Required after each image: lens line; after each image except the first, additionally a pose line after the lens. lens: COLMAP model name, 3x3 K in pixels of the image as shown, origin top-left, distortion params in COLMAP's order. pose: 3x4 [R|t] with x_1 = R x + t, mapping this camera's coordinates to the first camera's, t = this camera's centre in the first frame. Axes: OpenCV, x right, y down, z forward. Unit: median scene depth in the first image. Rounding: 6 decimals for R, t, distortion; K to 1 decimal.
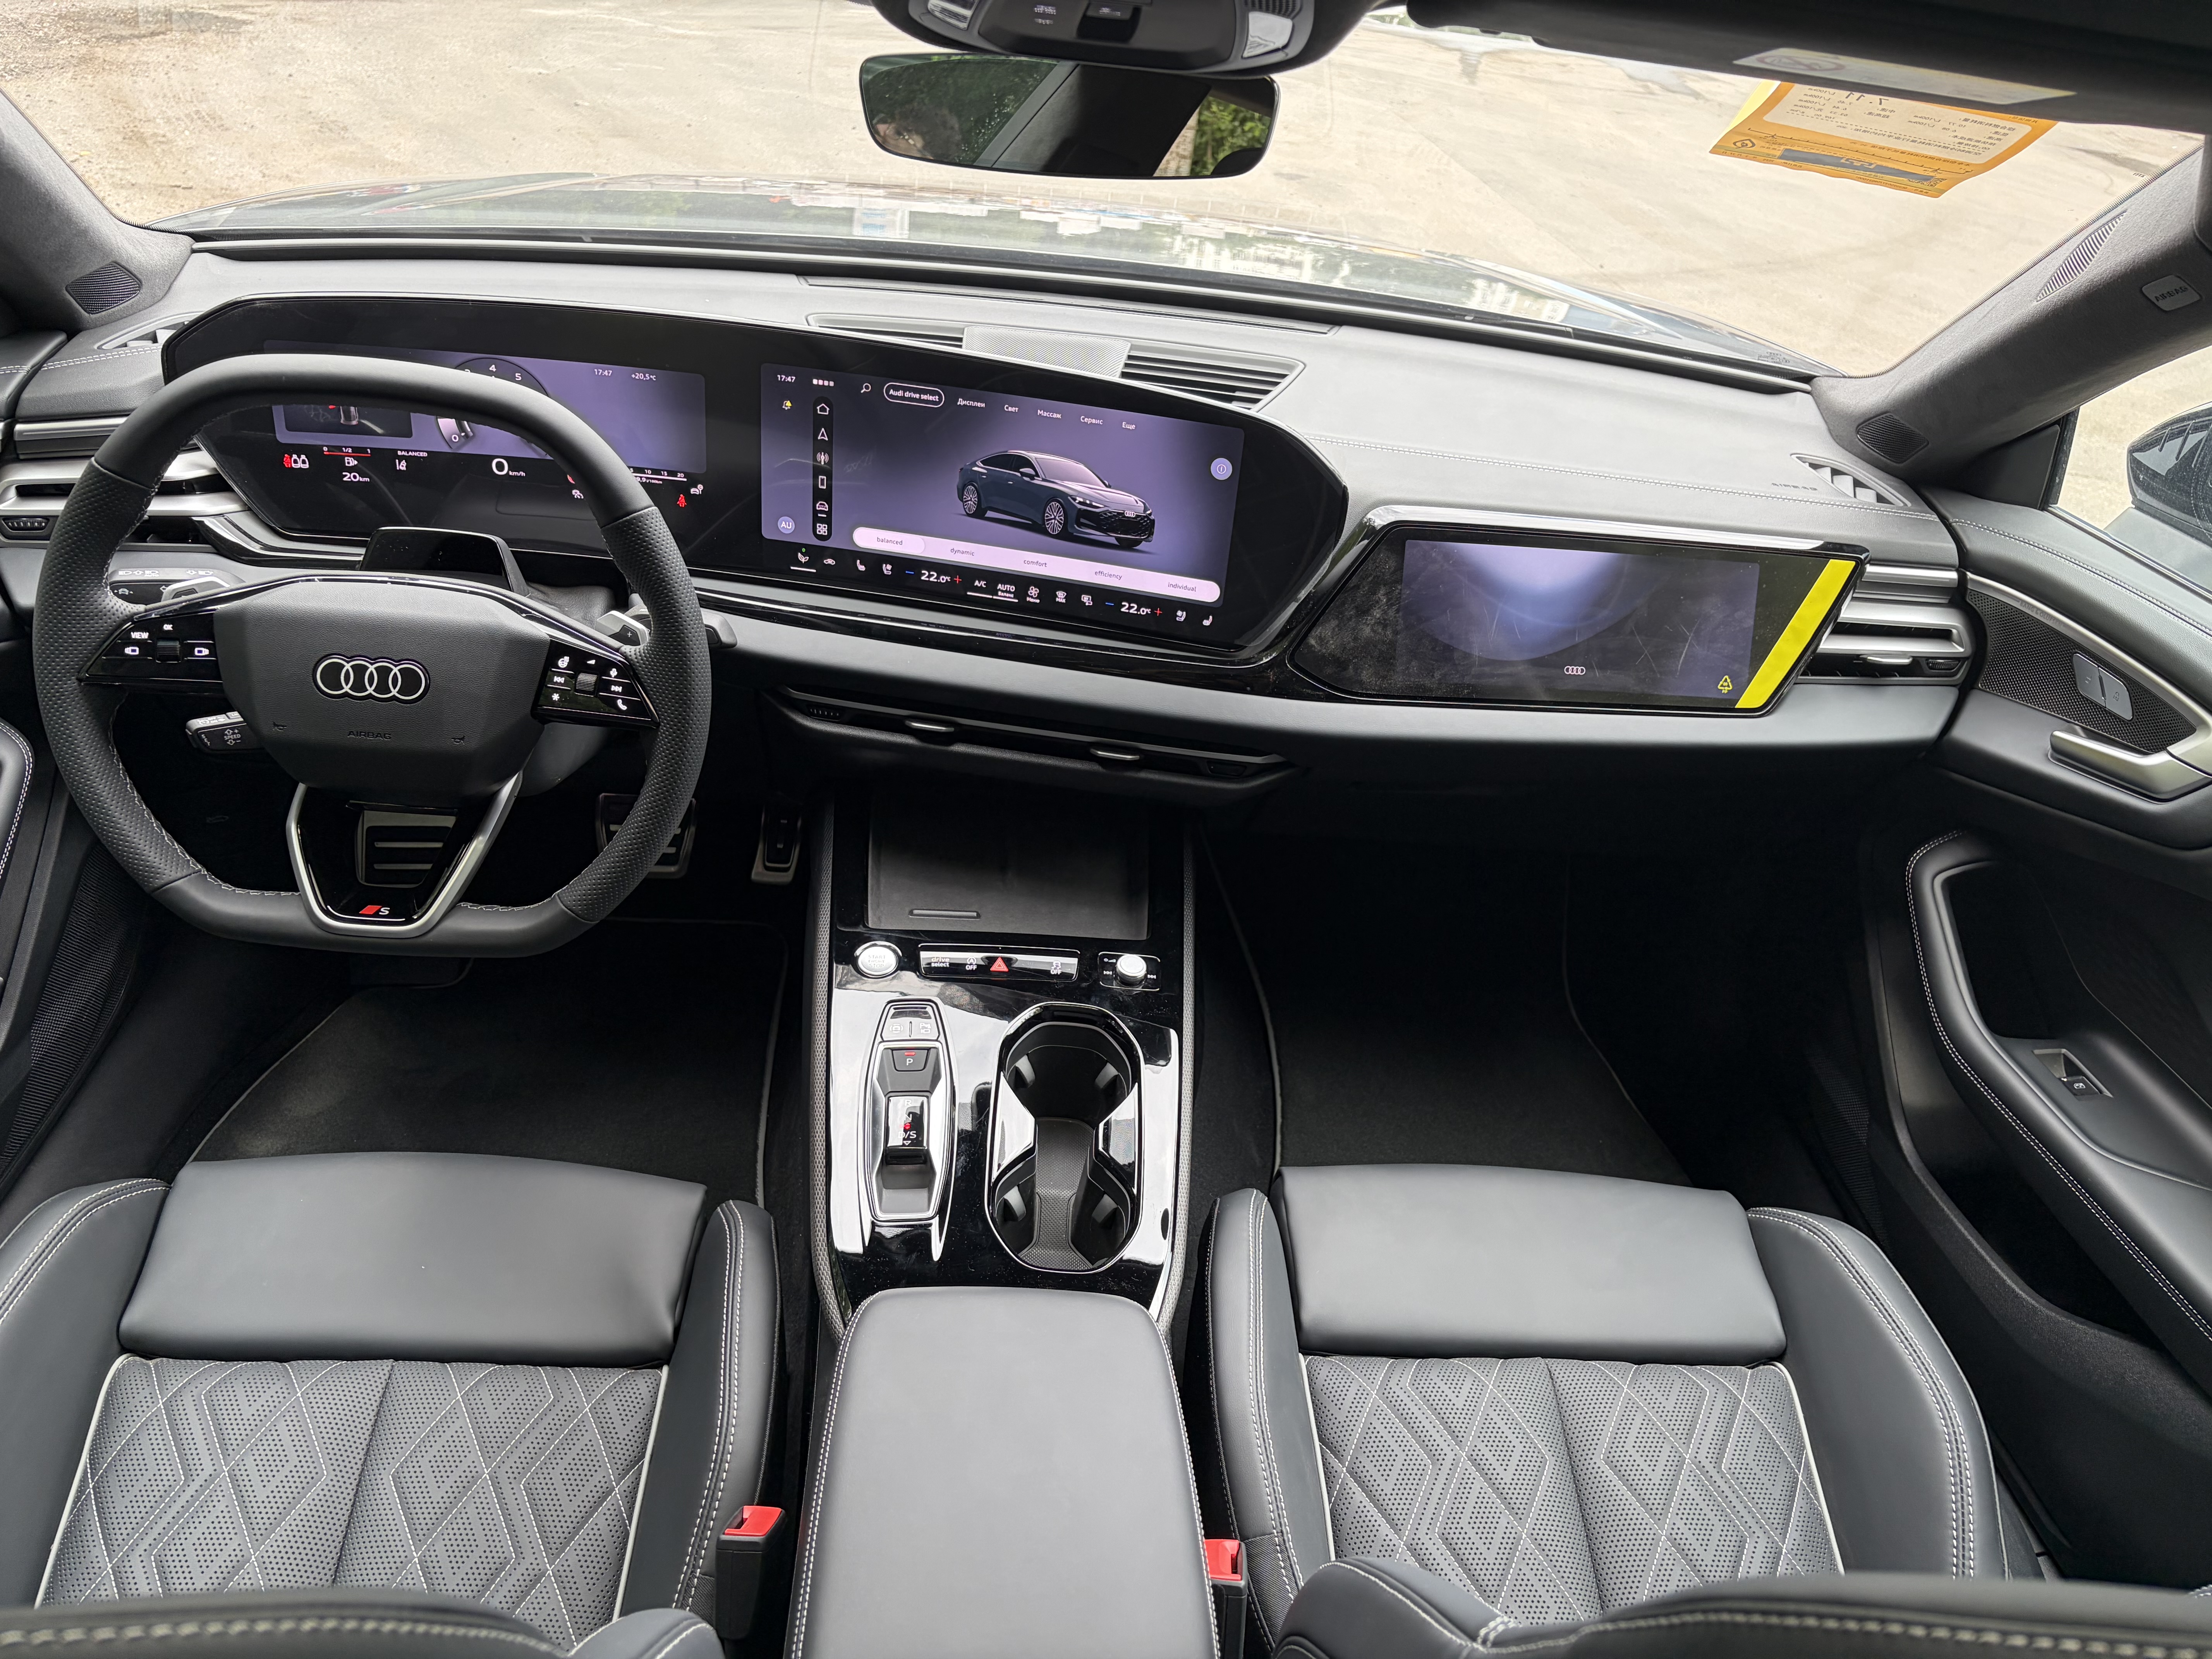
lens RADIAL K [[1658.7, 0, 1106.0], [0, 1658.7, 829.5], [0, 0, 1]] dist [0.040463, -0.035239]
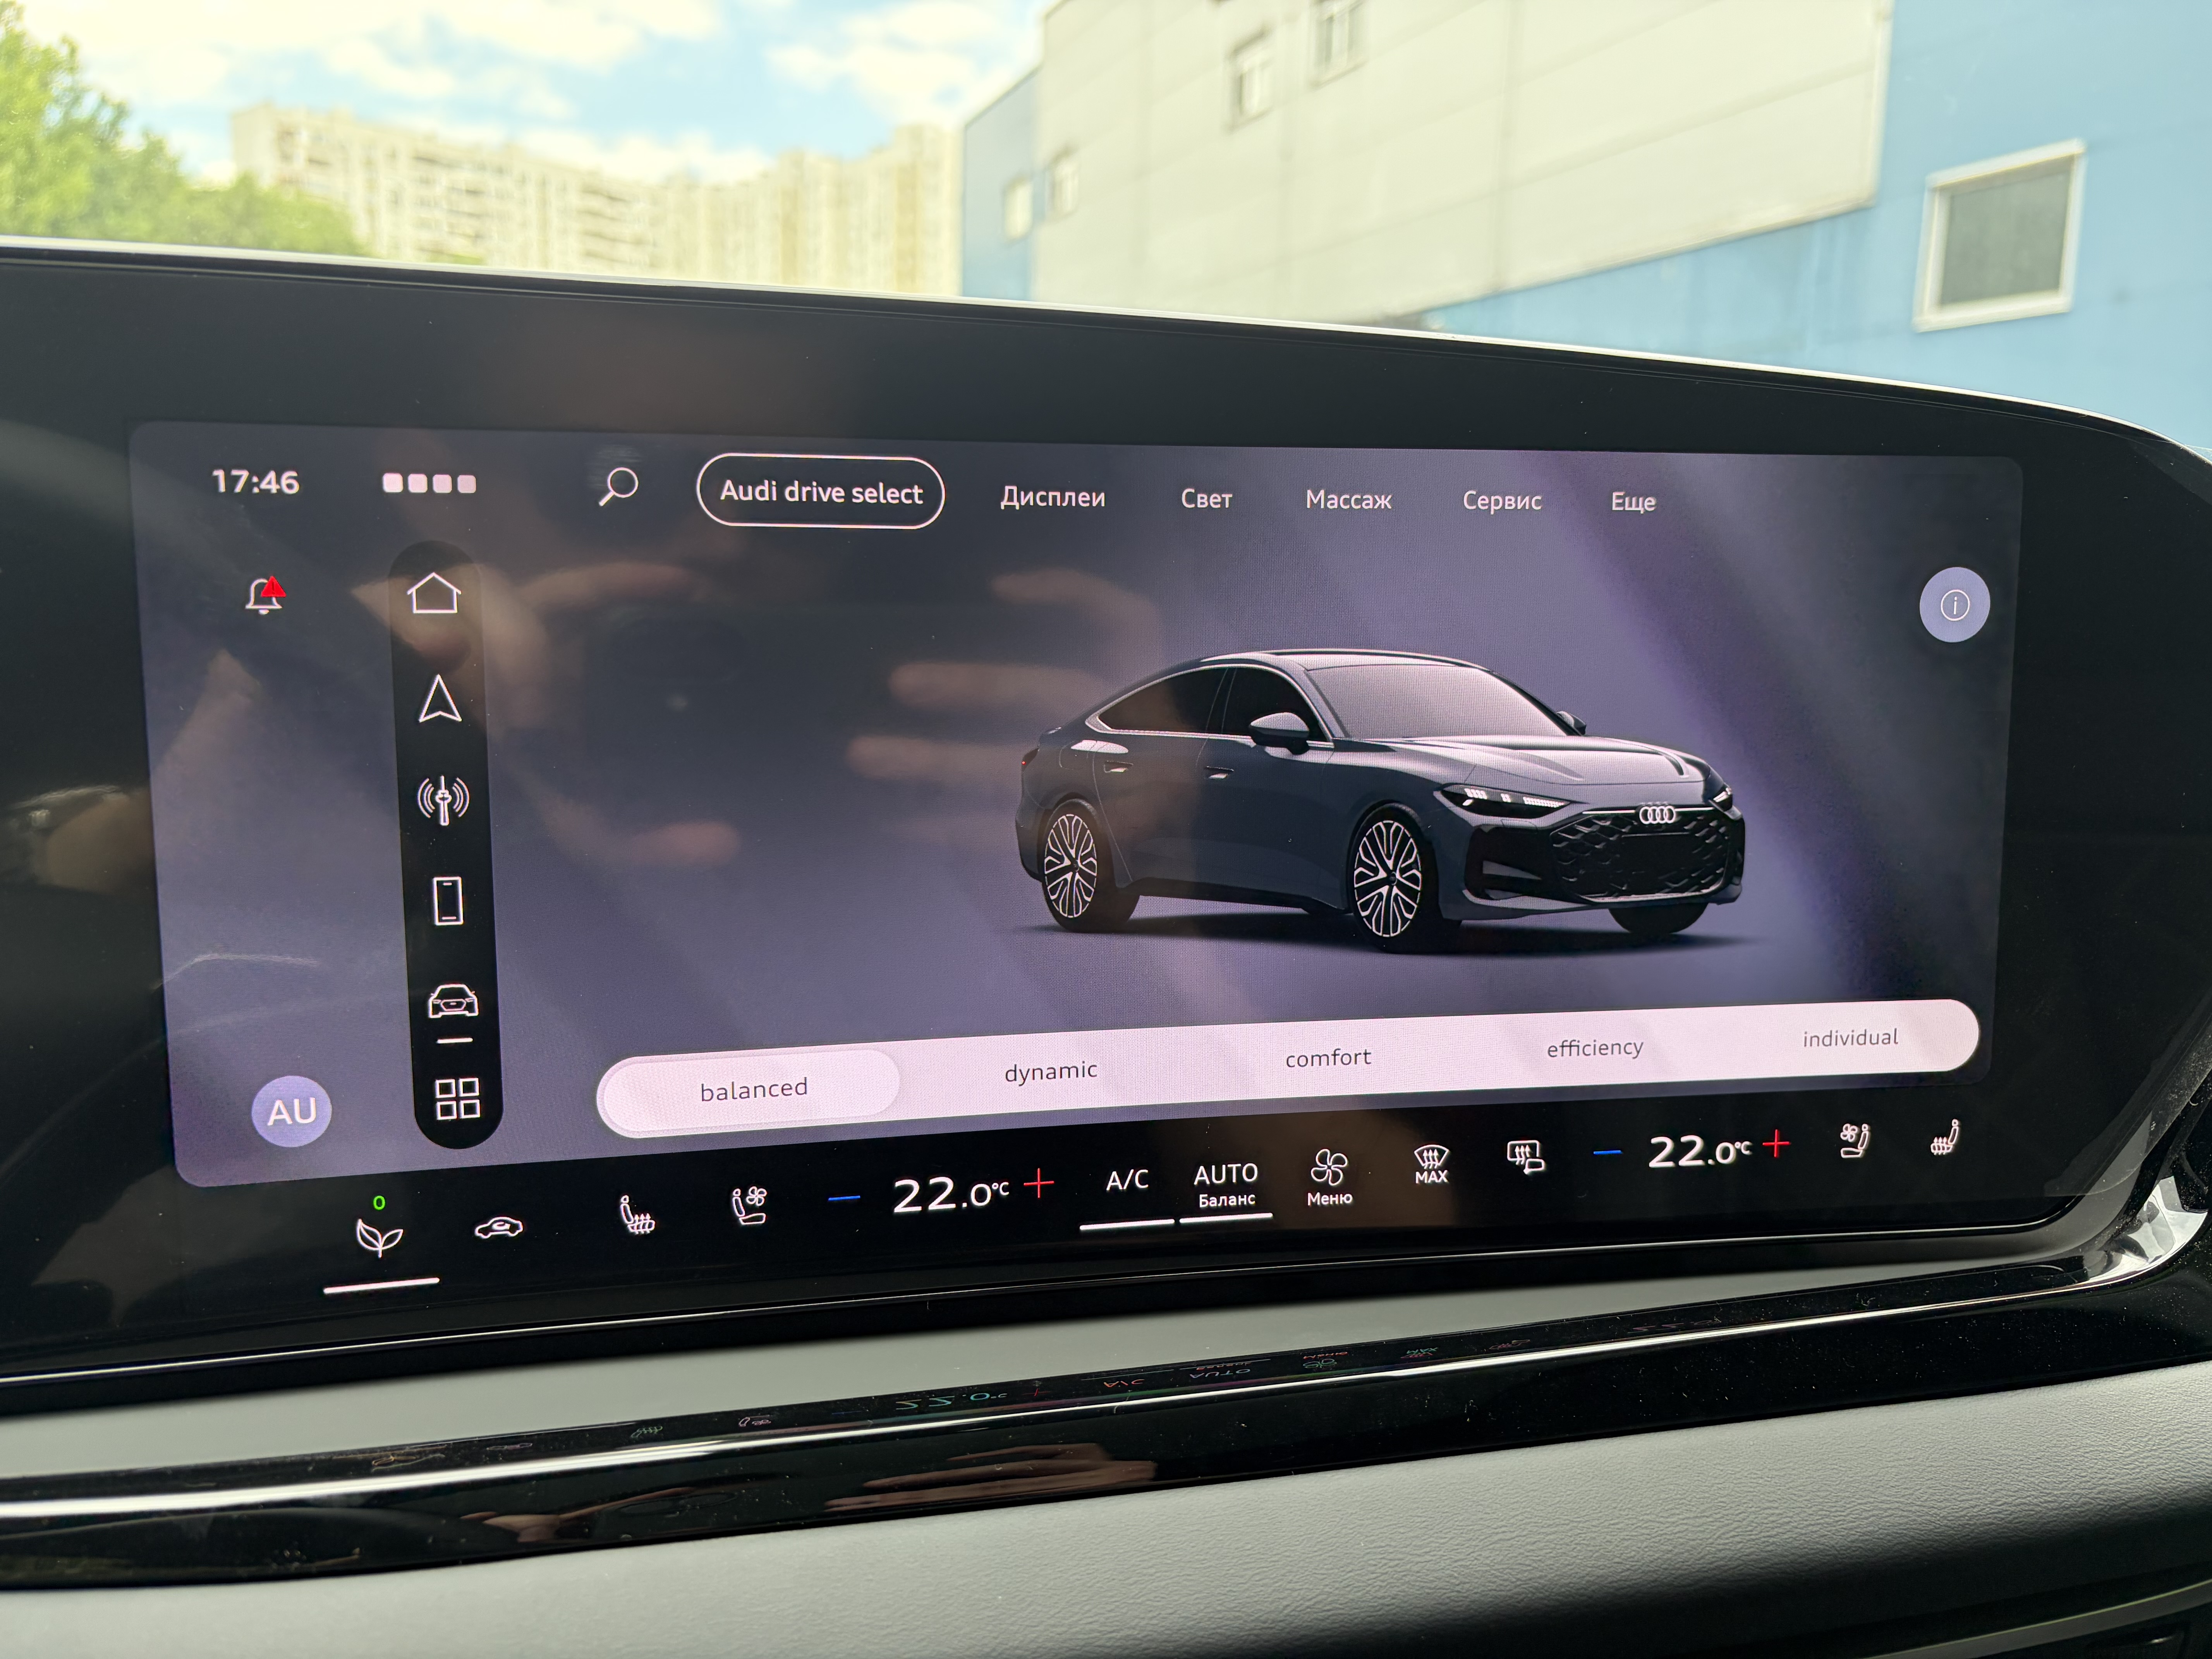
lens RADIAL K [[1658.7, 0, 1106.0], [0, 1658.7, 829.5], [0, 0, 1]] dist [0.040463, -0.035239]
pose [[0.922145, -0.134300, 0.362783, -0.171333], [0.247664, 0.925374, -0.286960, -0.128220], [-0.297171, 0.354467, 0.886590, 0.767844]]
